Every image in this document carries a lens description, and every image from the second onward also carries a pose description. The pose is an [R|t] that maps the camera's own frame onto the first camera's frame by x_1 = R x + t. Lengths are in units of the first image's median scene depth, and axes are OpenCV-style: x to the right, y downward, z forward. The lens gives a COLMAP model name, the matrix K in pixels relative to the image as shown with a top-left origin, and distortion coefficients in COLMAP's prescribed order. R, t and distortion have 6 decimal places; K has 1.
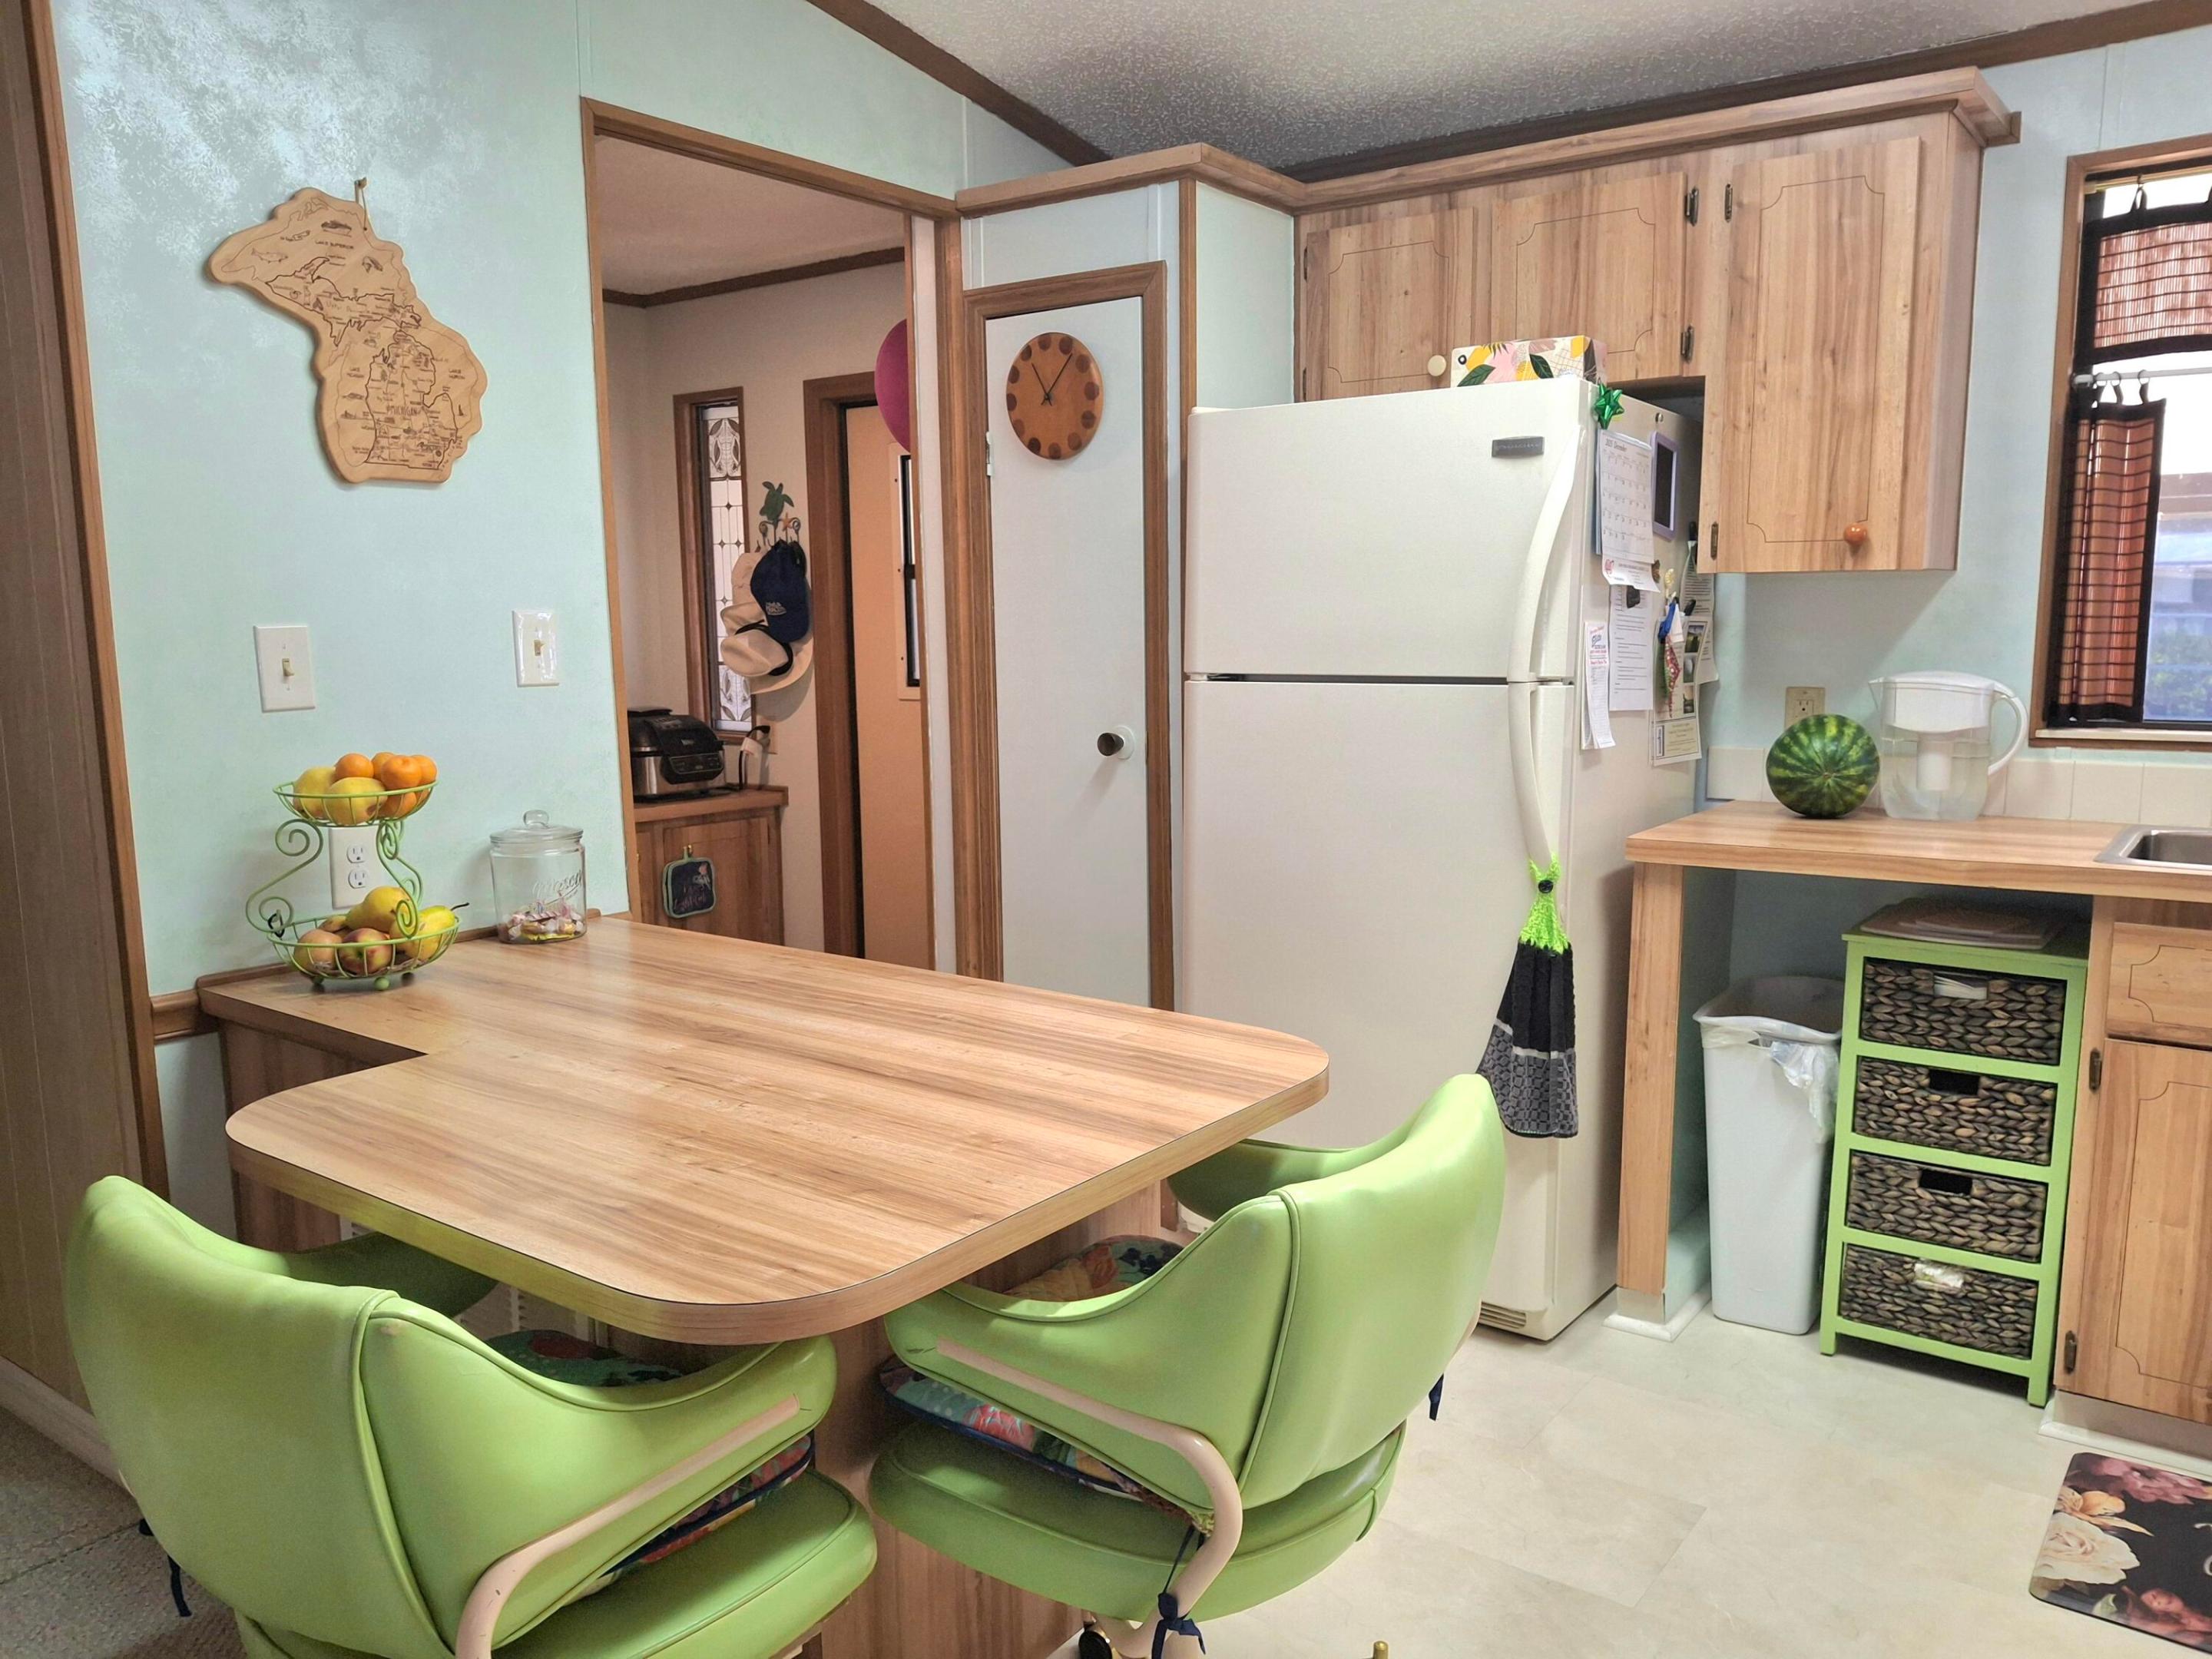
lens RADIAL K [[1612.4, 0, 1106.0], [0, 1612.4, 829.5], [0, 0, 1]] dist [0.147719, -0.219110]
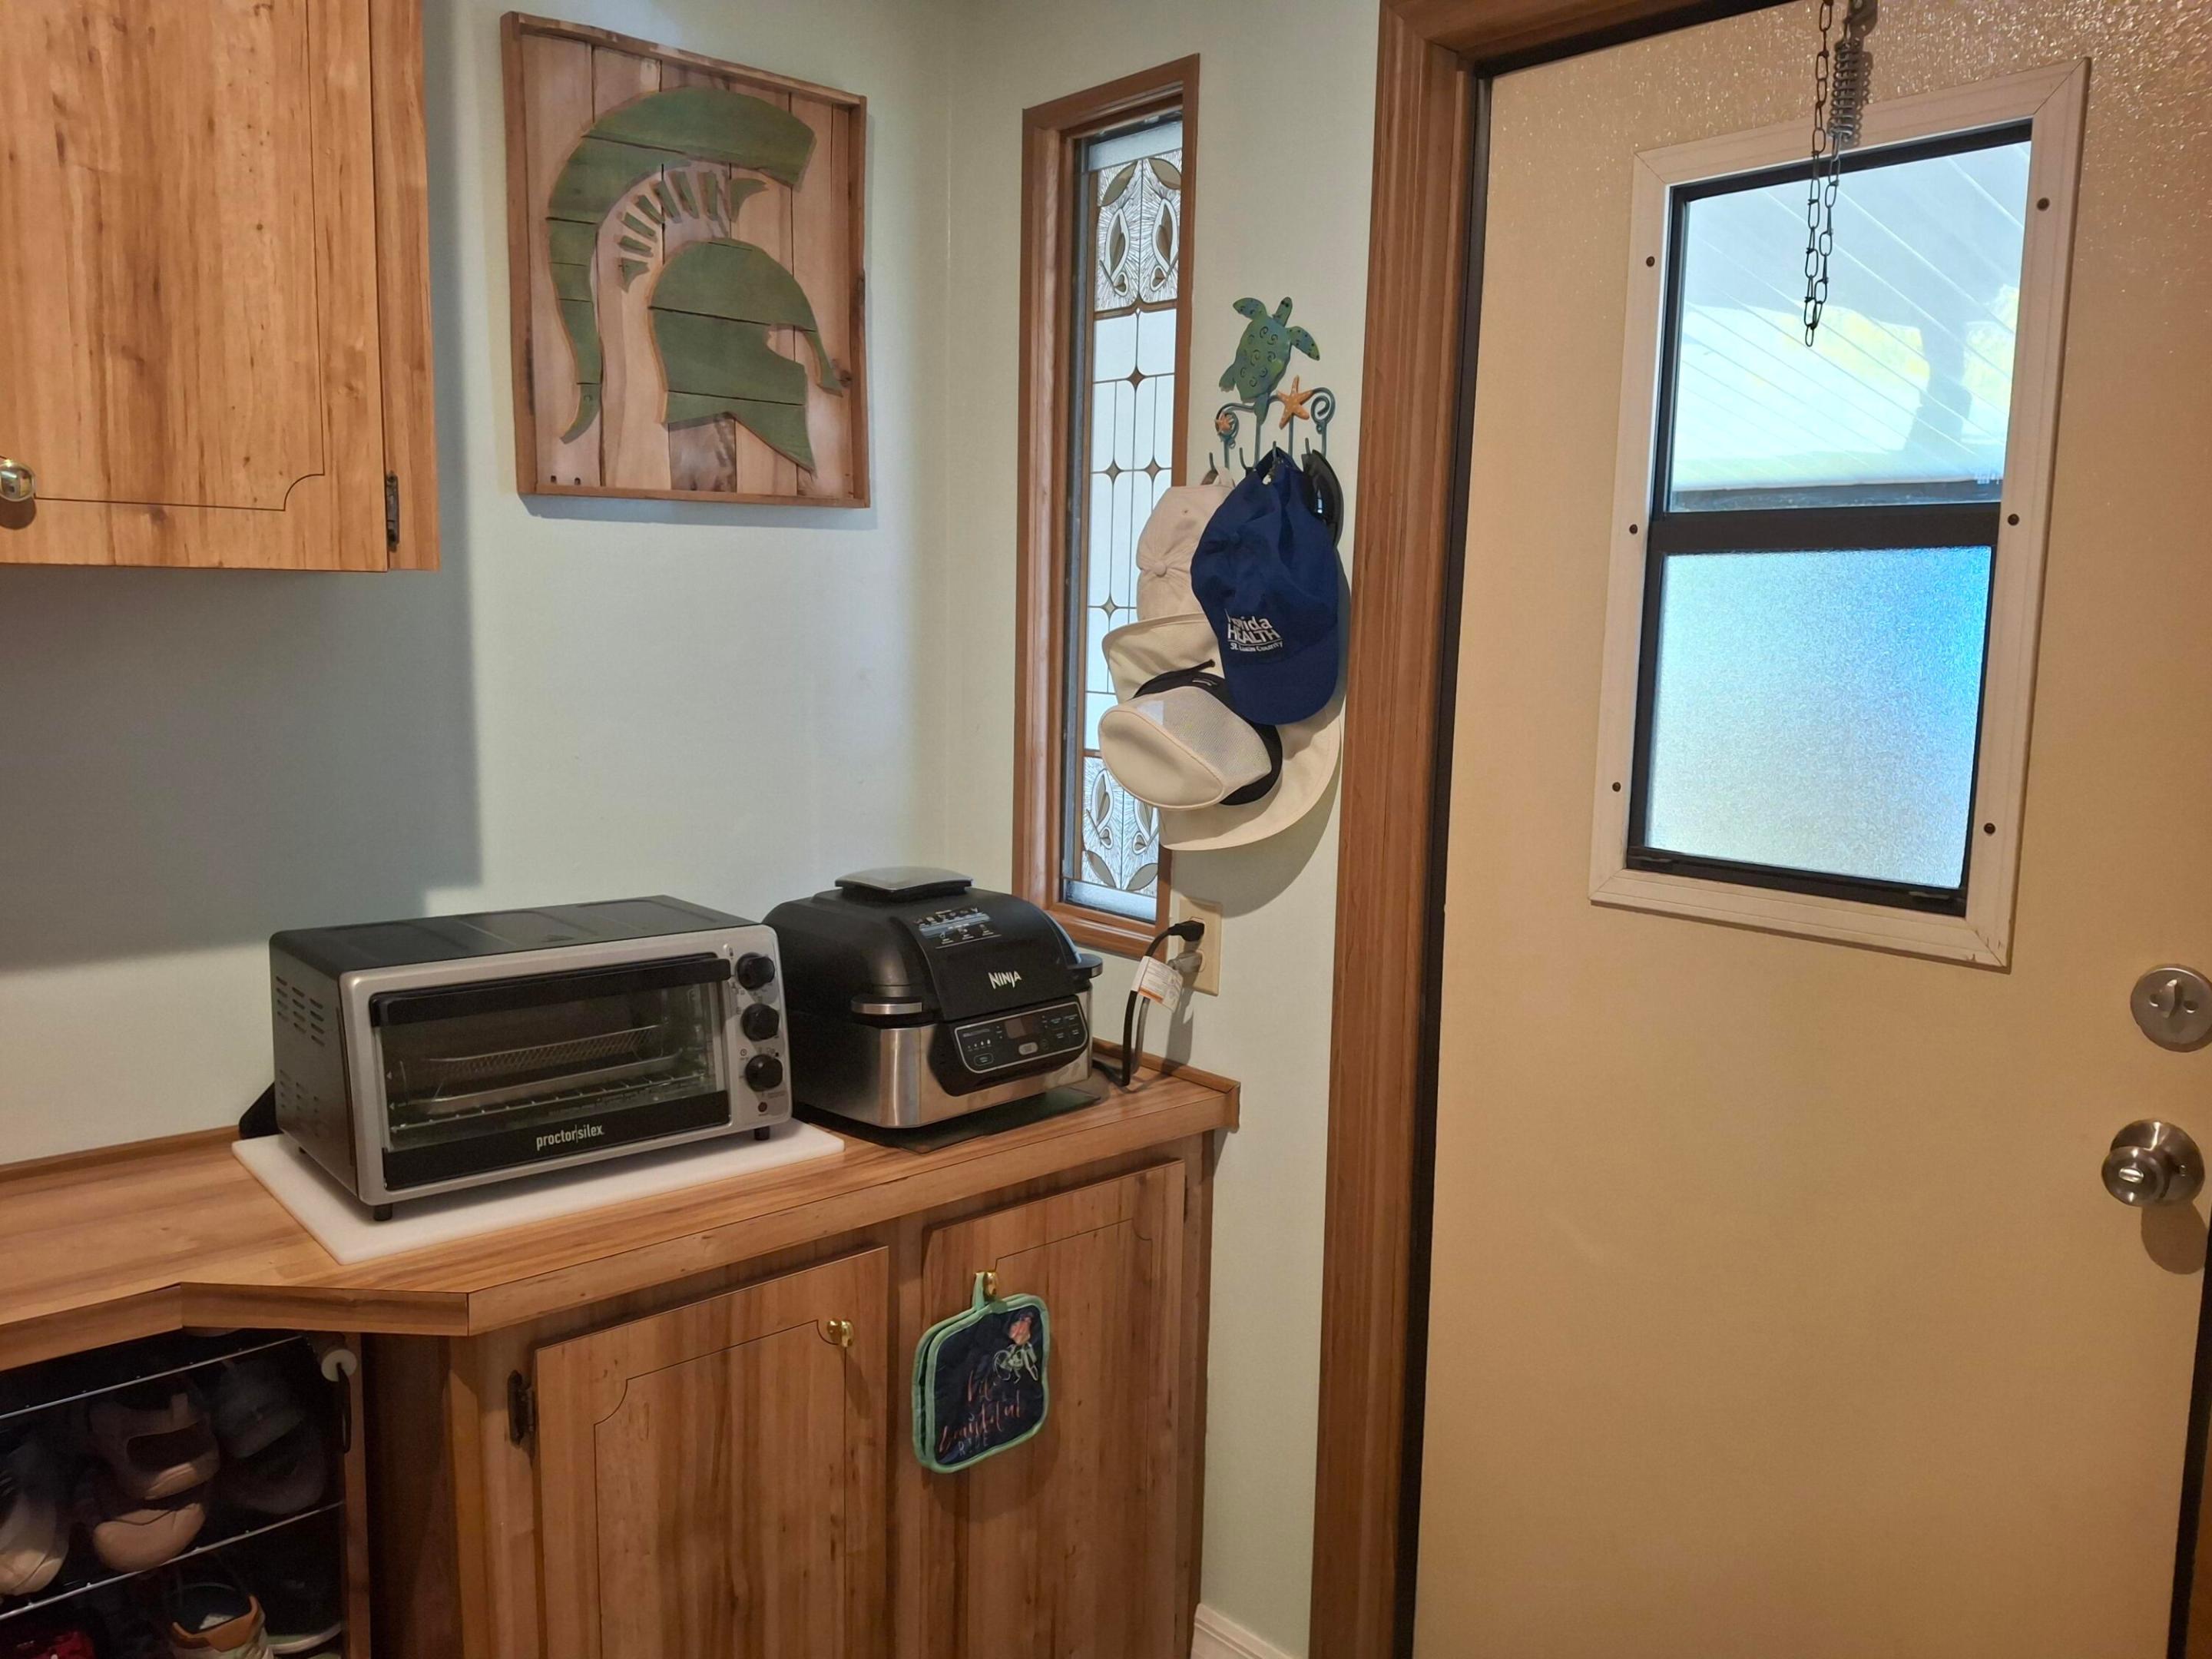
lens RADIAL K [[1637.7, 0, 1100.0], [0, 1637.7, 827.3], [0, 0, 1]] dist [0.078500, -0.158054]
pose [[0.979019, 0.056100, -0.195894, -0.158158], [-0.057217, 0.998362, -0.000044, -0.088182], [0.195571, 0.011252, 0.980625, 0.614928]]
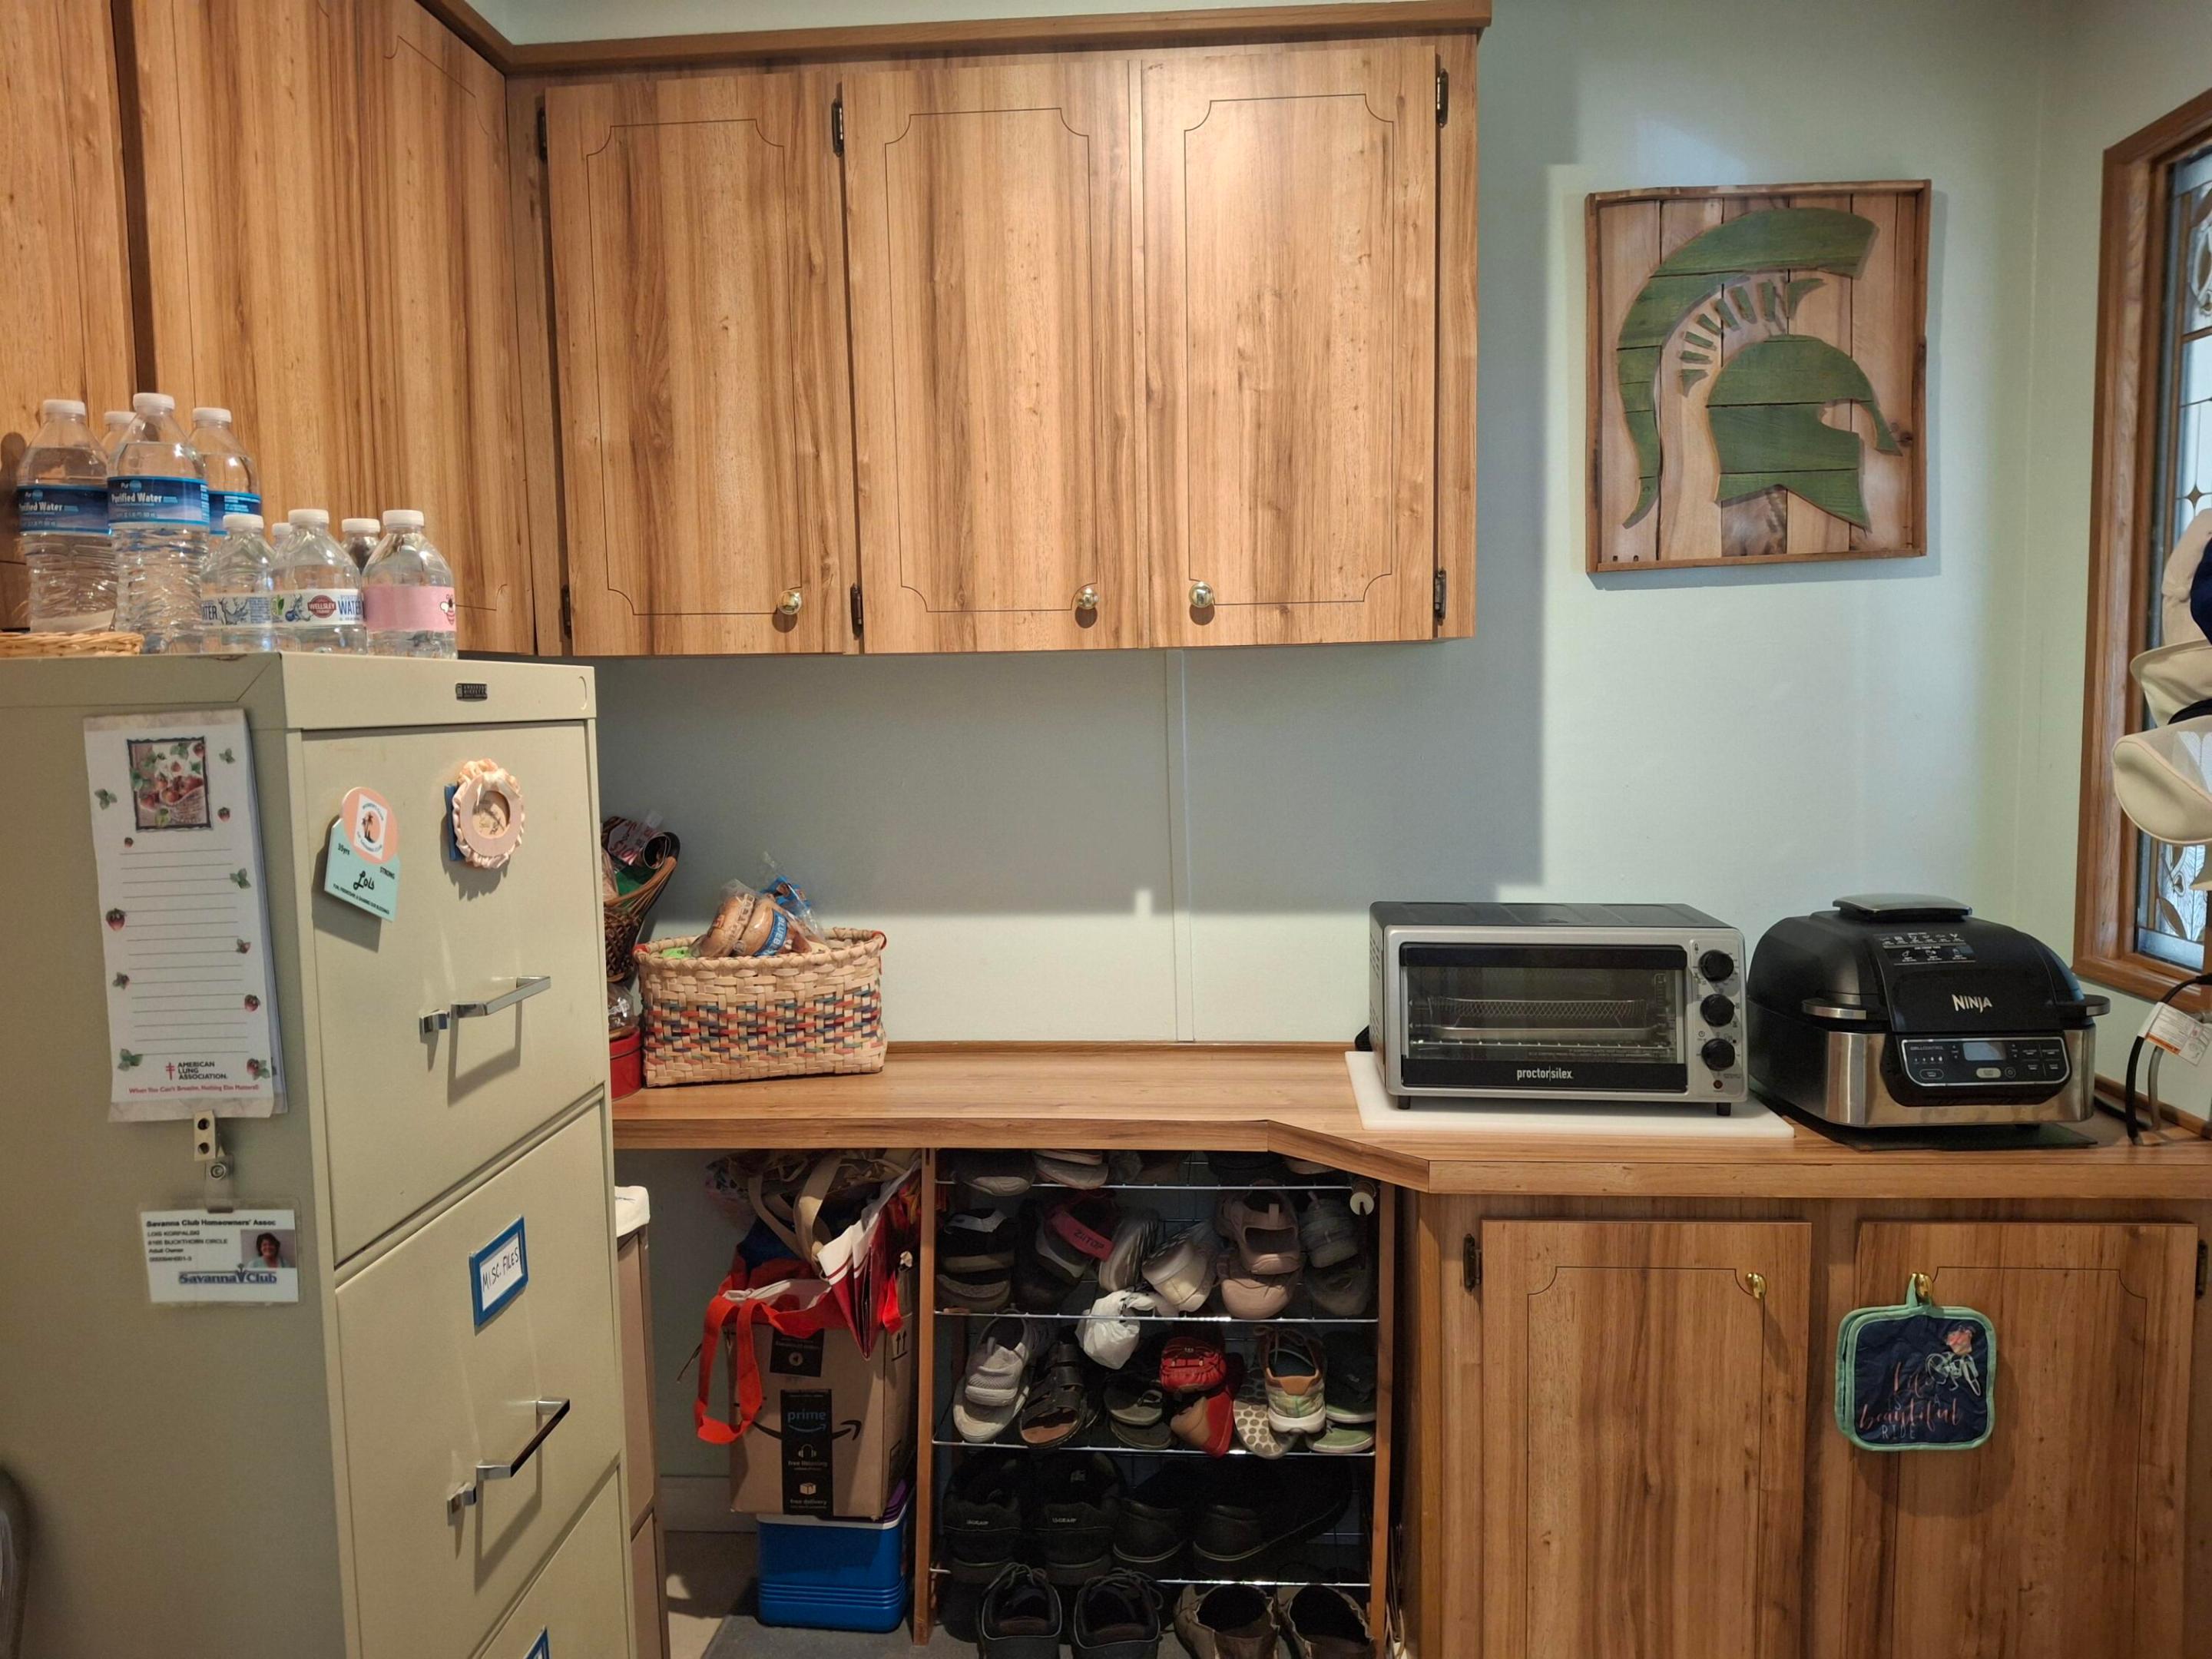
lens RADIAL K [[1637.7, 0, 1100.0], [0, 1637.7, 827.3], [0, 0, 1]] dist [0.078500, -0.158054]
pose [[0.535331, 0.079846, -0.840860, -0.038577], [-0.105801, 0.994020, 0.027031, -0.082378], [0.837990, 0.074493, 0.540577, 0.593148]]
